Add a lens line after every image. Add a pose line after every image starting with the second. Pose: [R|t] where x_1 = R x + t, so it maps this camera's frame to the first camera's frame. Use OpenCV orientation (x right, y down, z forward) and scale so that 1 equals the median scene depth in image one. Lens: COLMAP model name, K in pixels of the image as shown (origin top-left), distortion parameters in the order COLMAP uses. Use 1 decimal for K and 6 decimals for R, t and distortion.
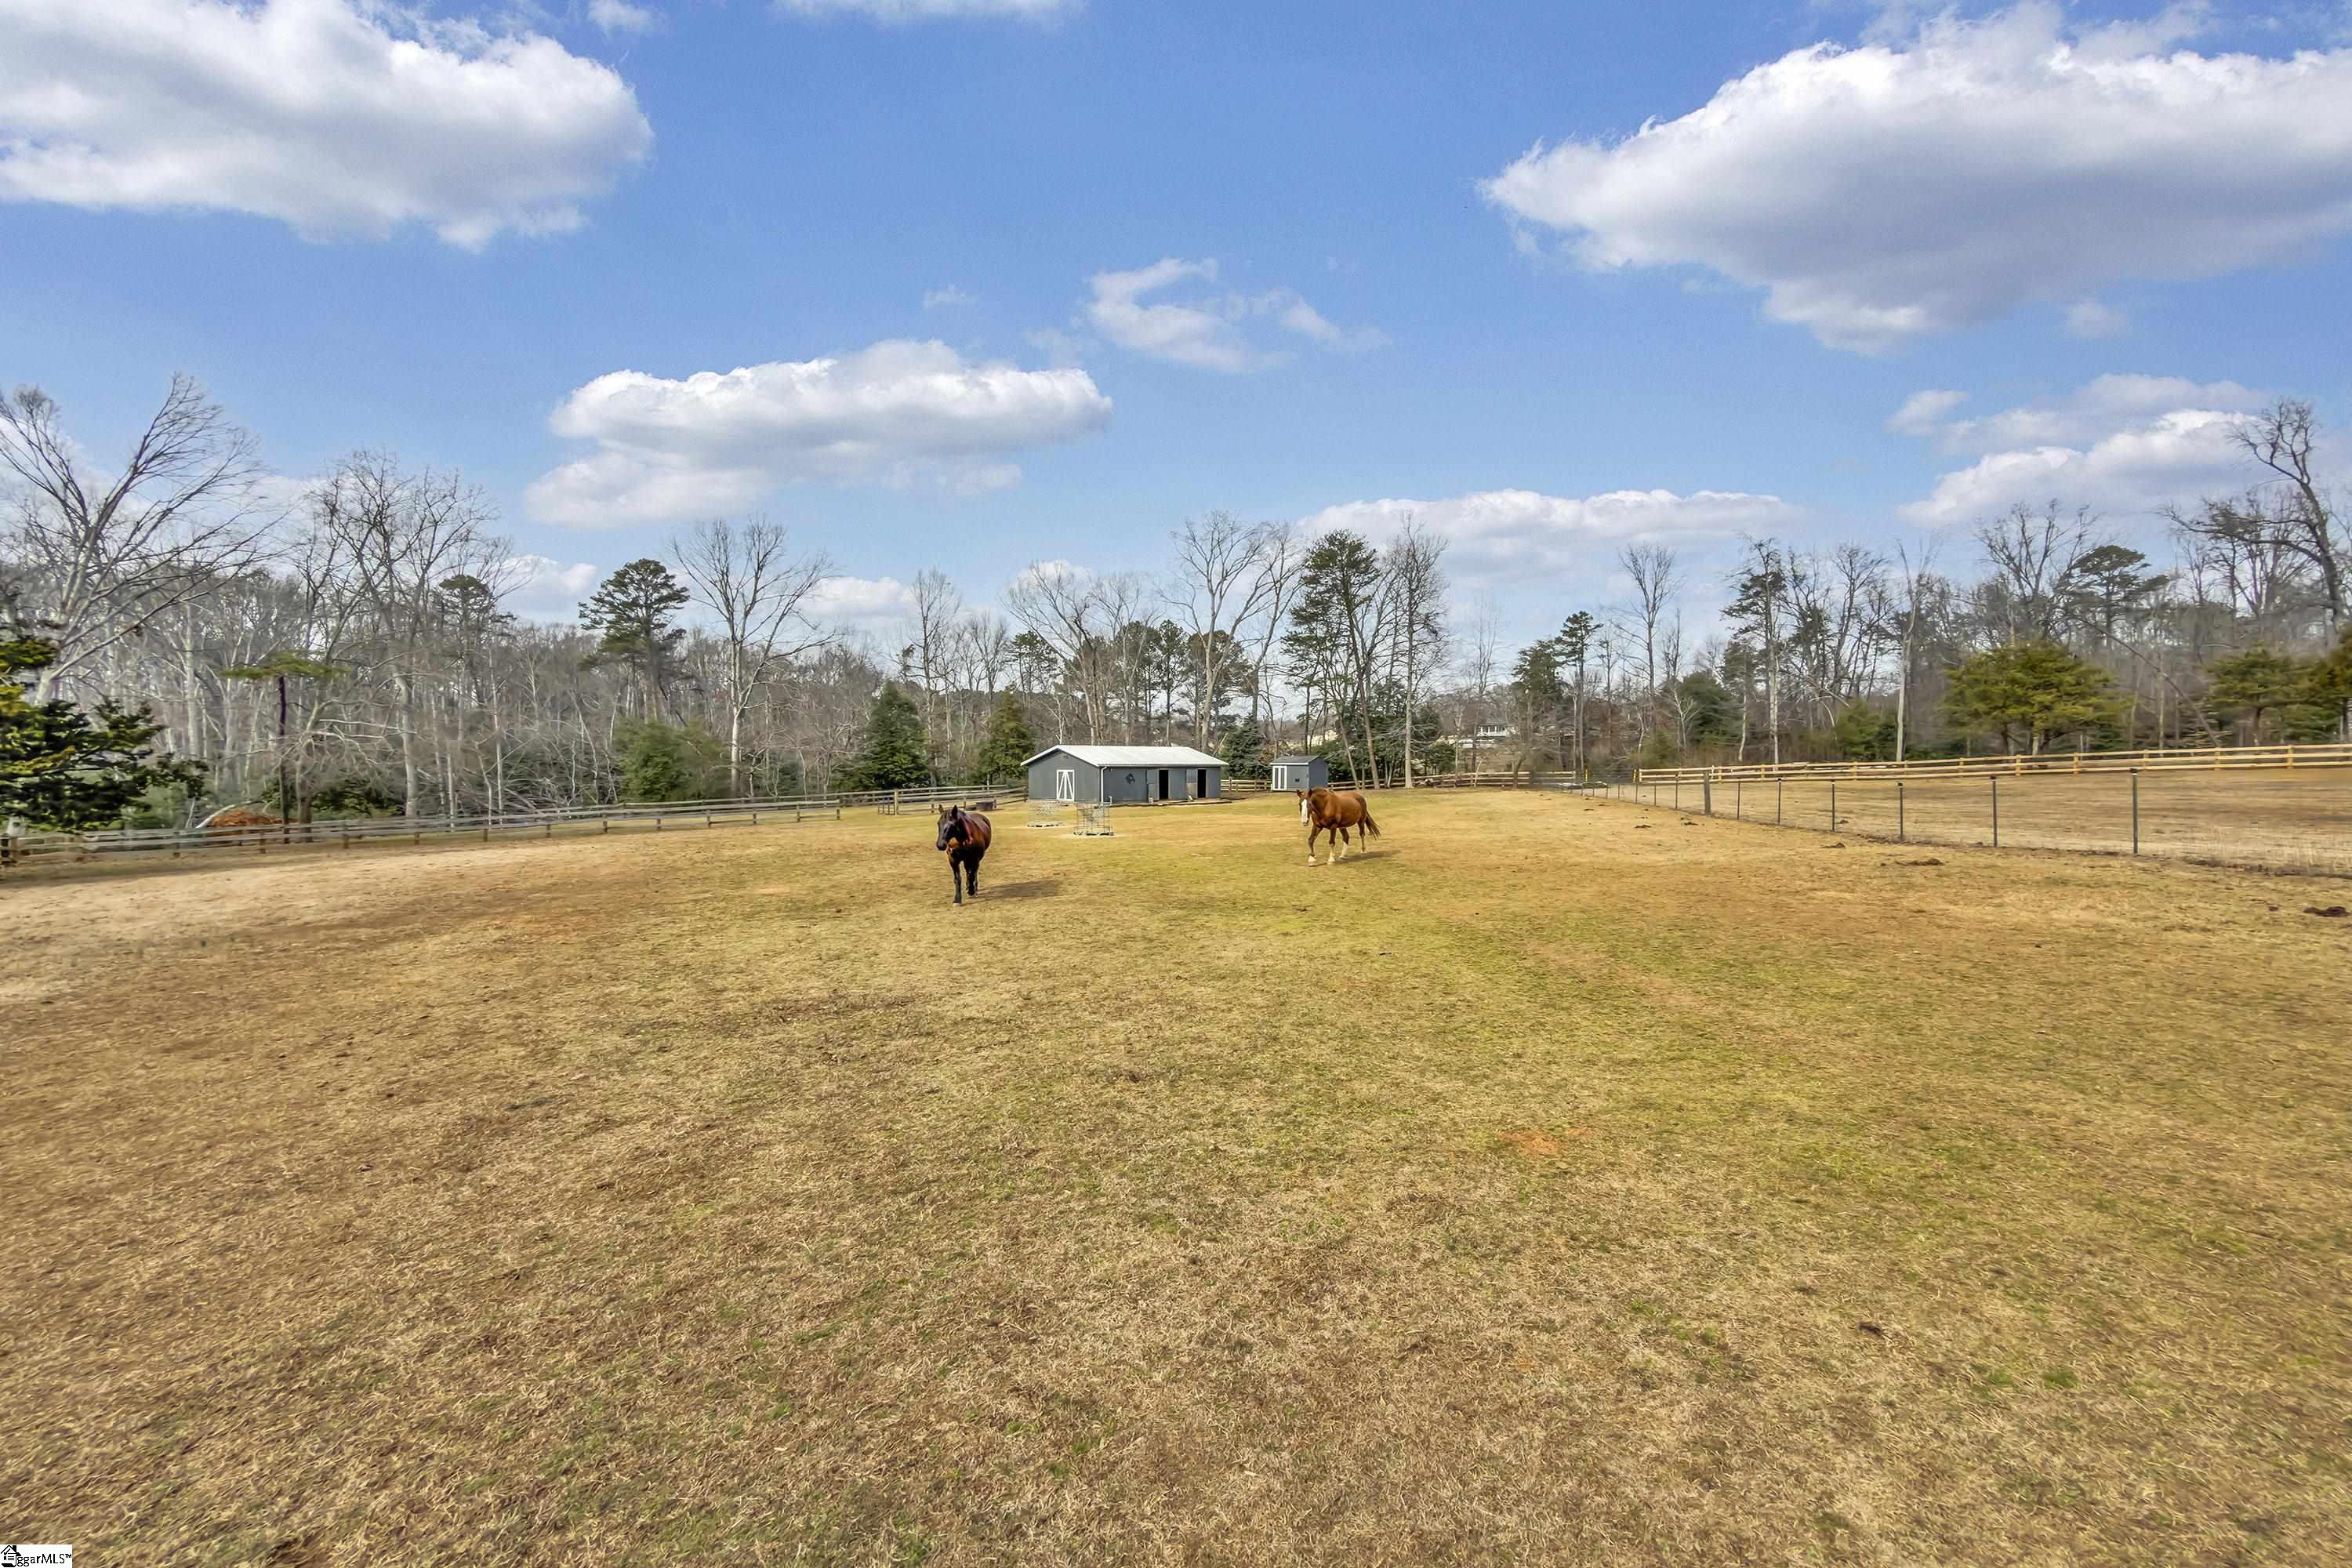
lens RADIAL K [[939.8, 0, 1174.7], [0, 939.8, 763.3], [0, 0, 1]] dist [0.002515, -0.000124]
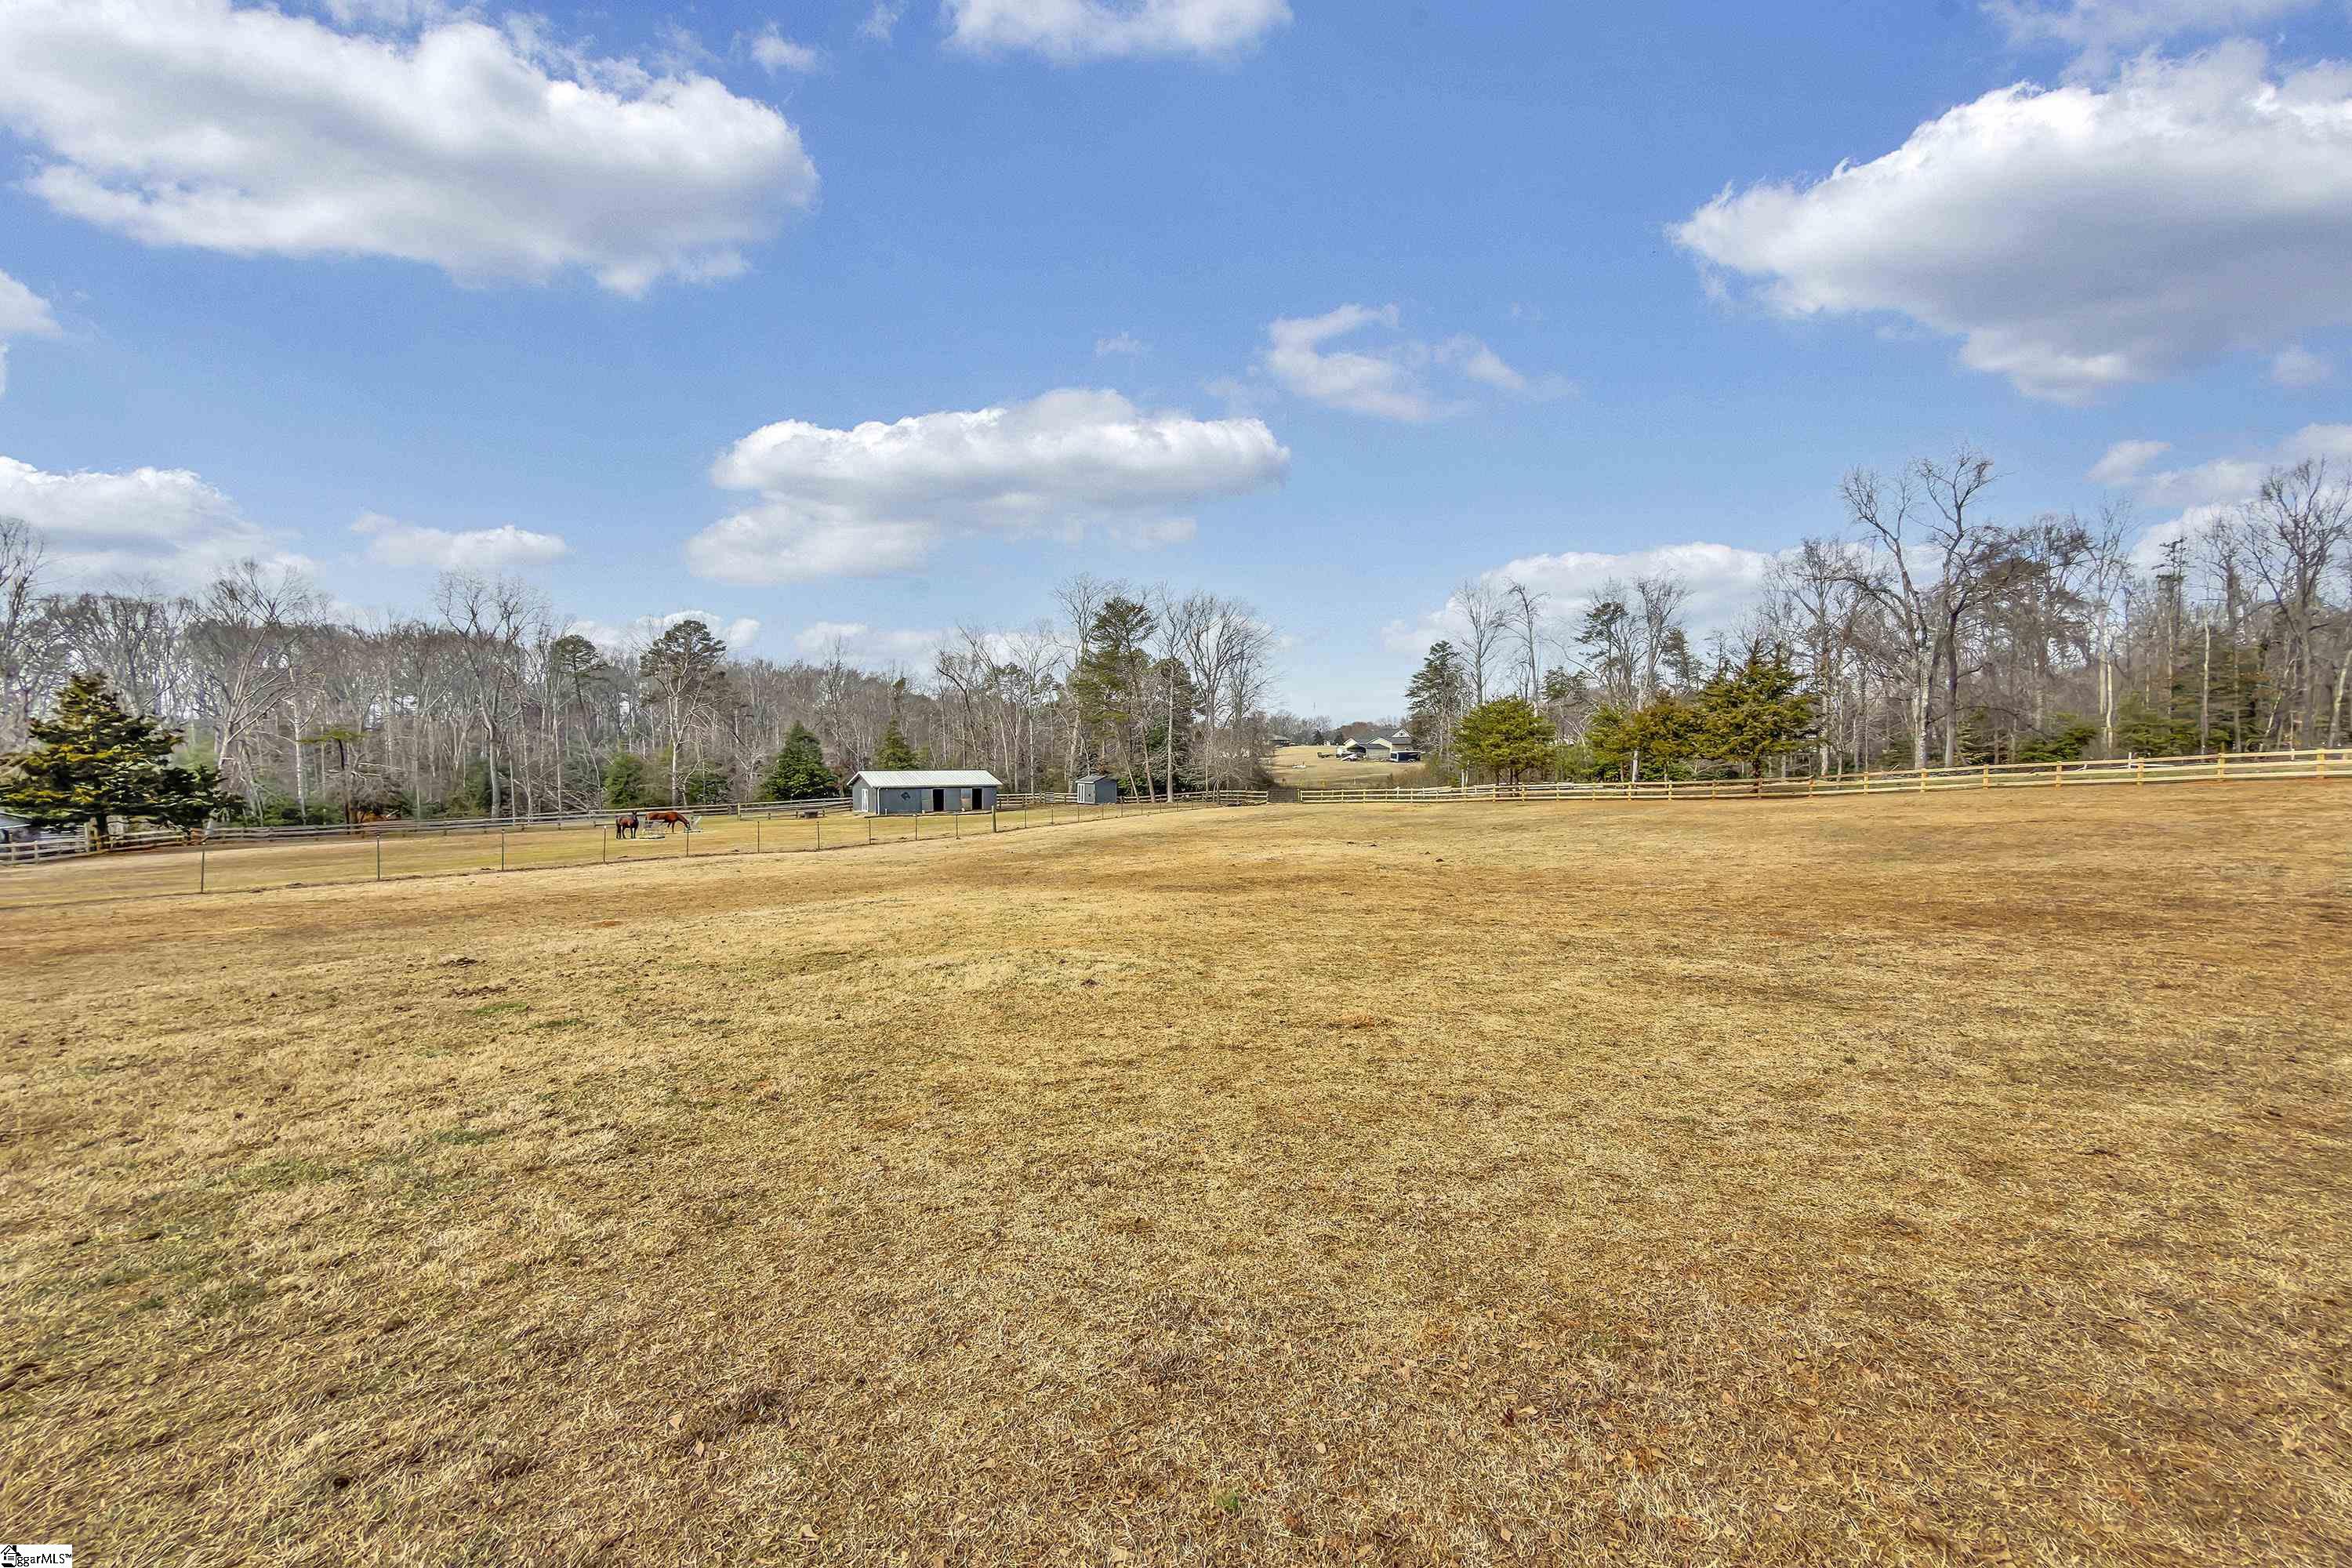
lens RADIAL K [[939.8, 0, 1185.6], [0, 939.8, 794.3], [0, 0, 1]] dist [0.002515, -0.000124]
pose [[0.982489, 0.006986, -0.186190, 0.764377], [-0.000515, 0.999395, 0.034783, -0.043117], [0.186320, -0.034078, 0.981898, -0.352135]]
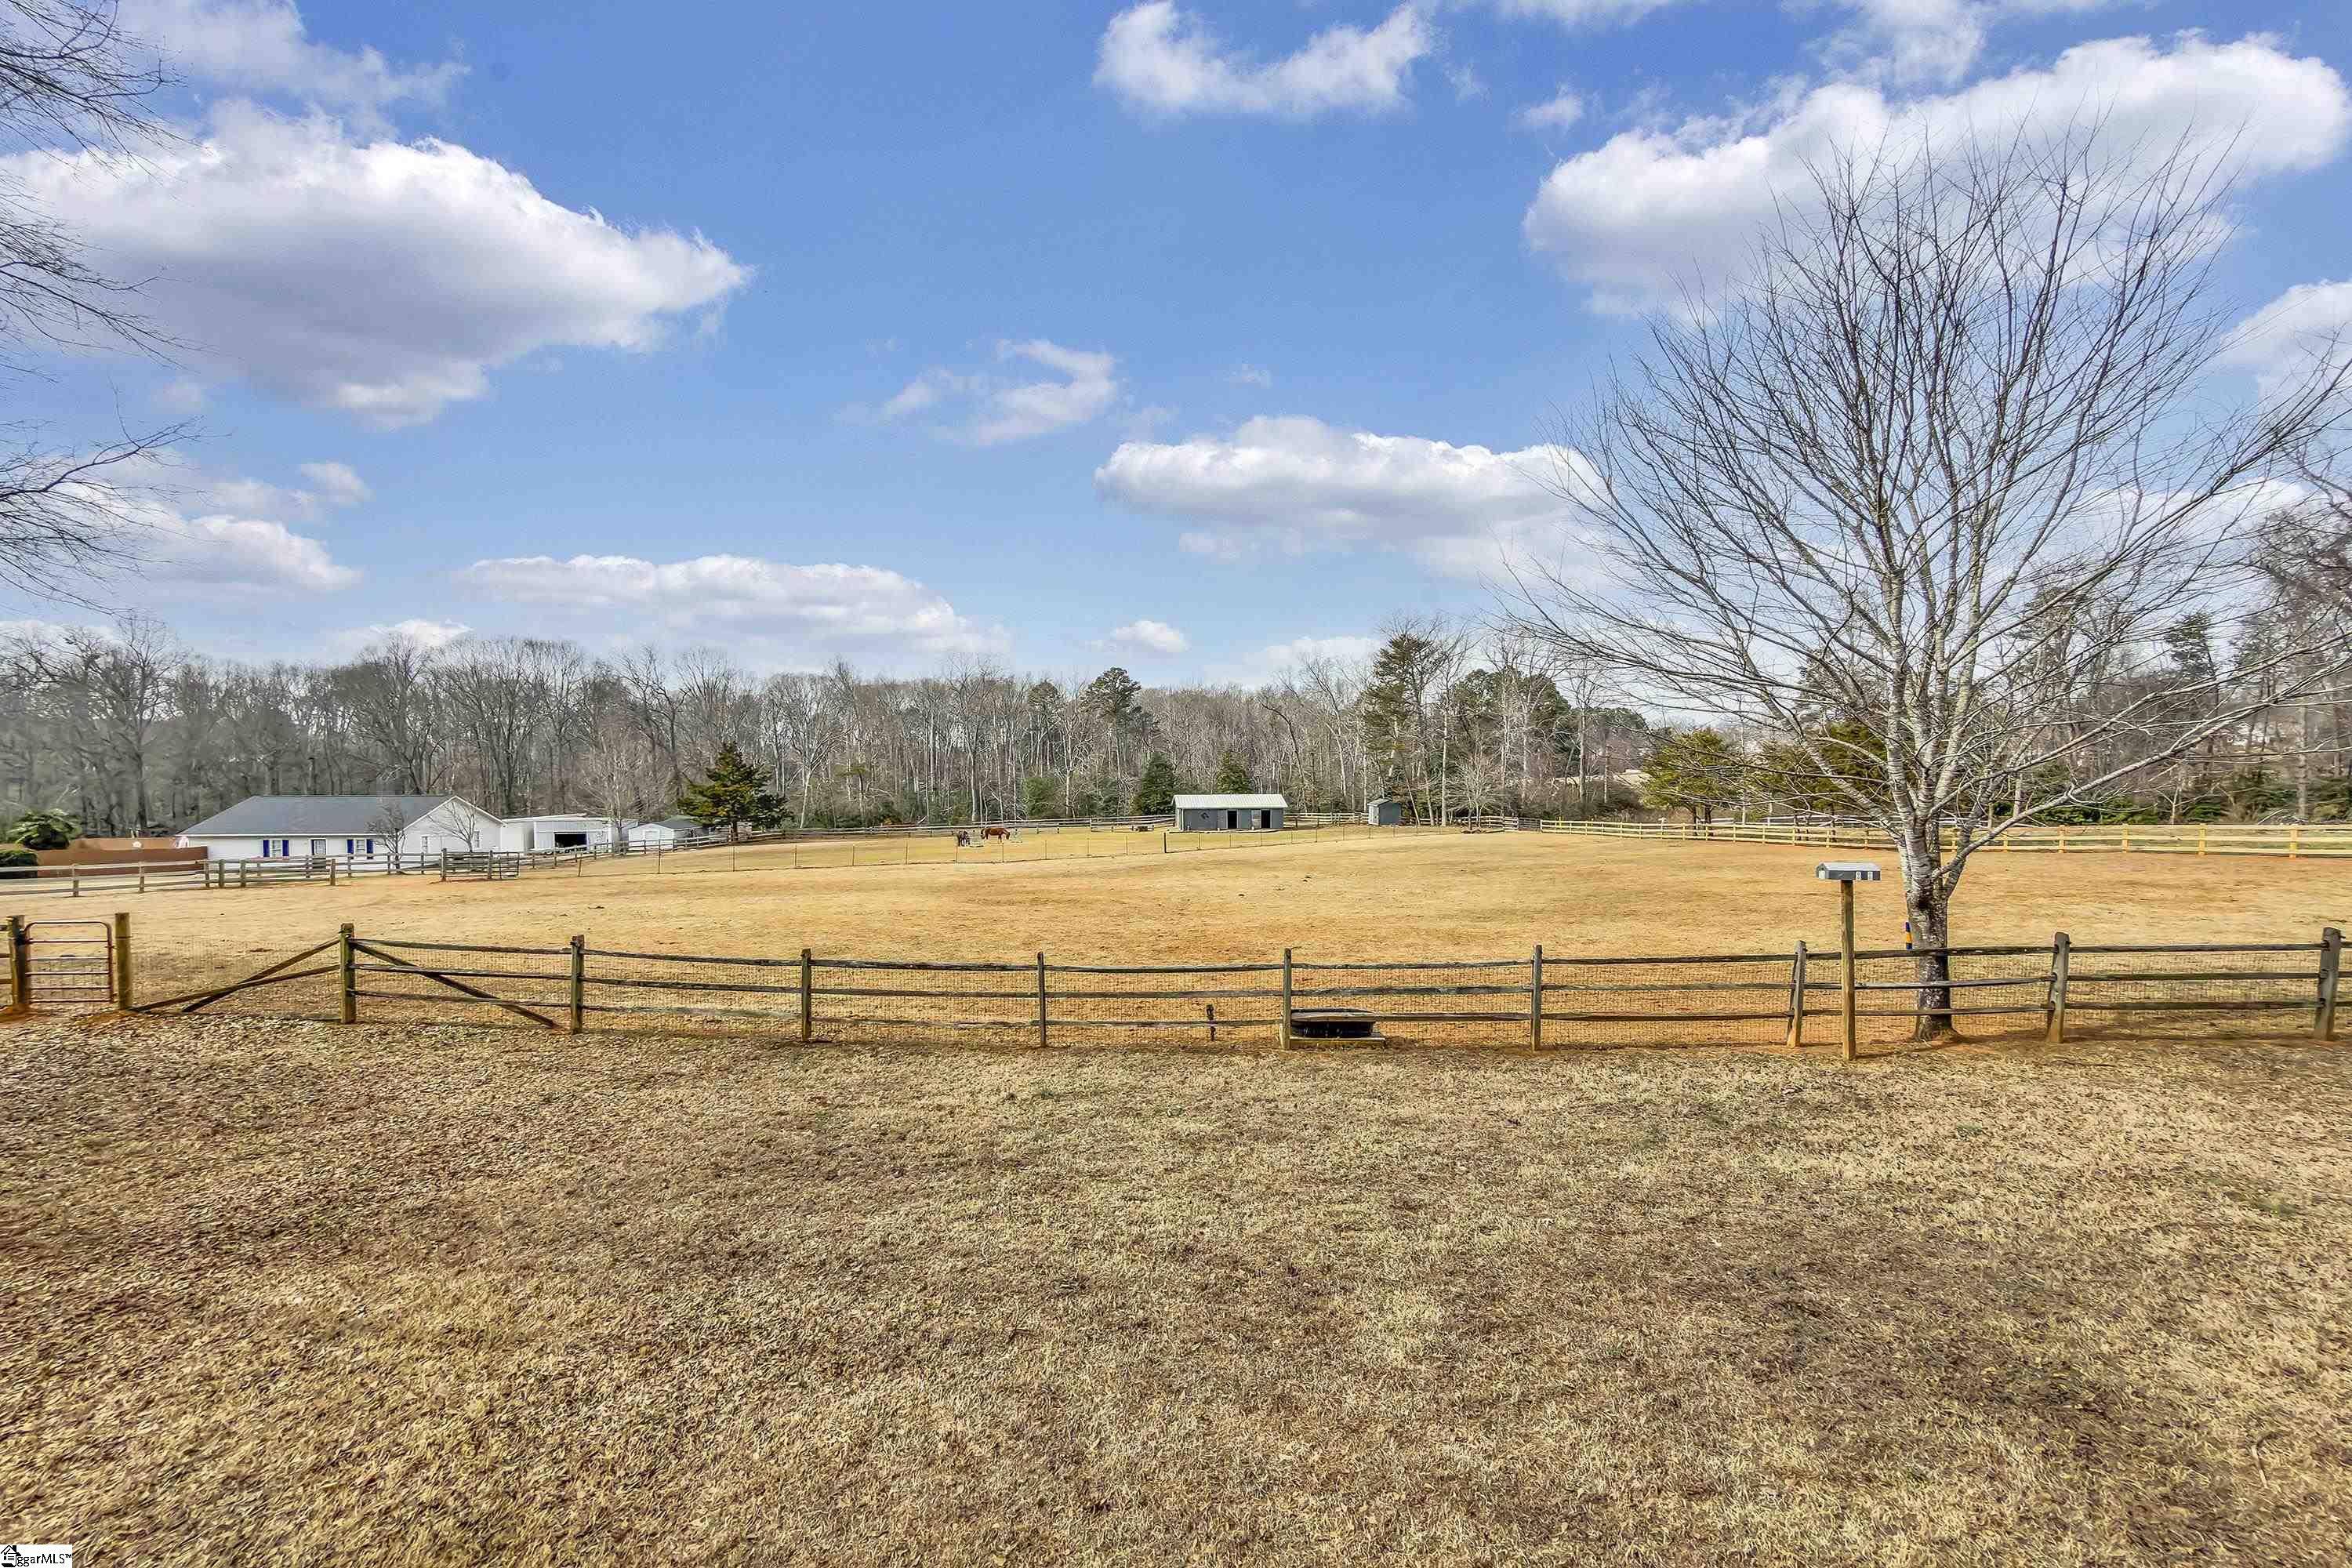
lens RADIAL K [[939.8, 0, 1178.7], [0, 939.8, 796.1], [0, 0, 1]] dist [0.002515, -0.000124]
pose [[0.761414, 0.017564, -0.648028, 1.248153], [0.002611, 0.999542, 0.030160, -0.086689], [0.648261, -0.024656, 0.761019, -0.383249]]
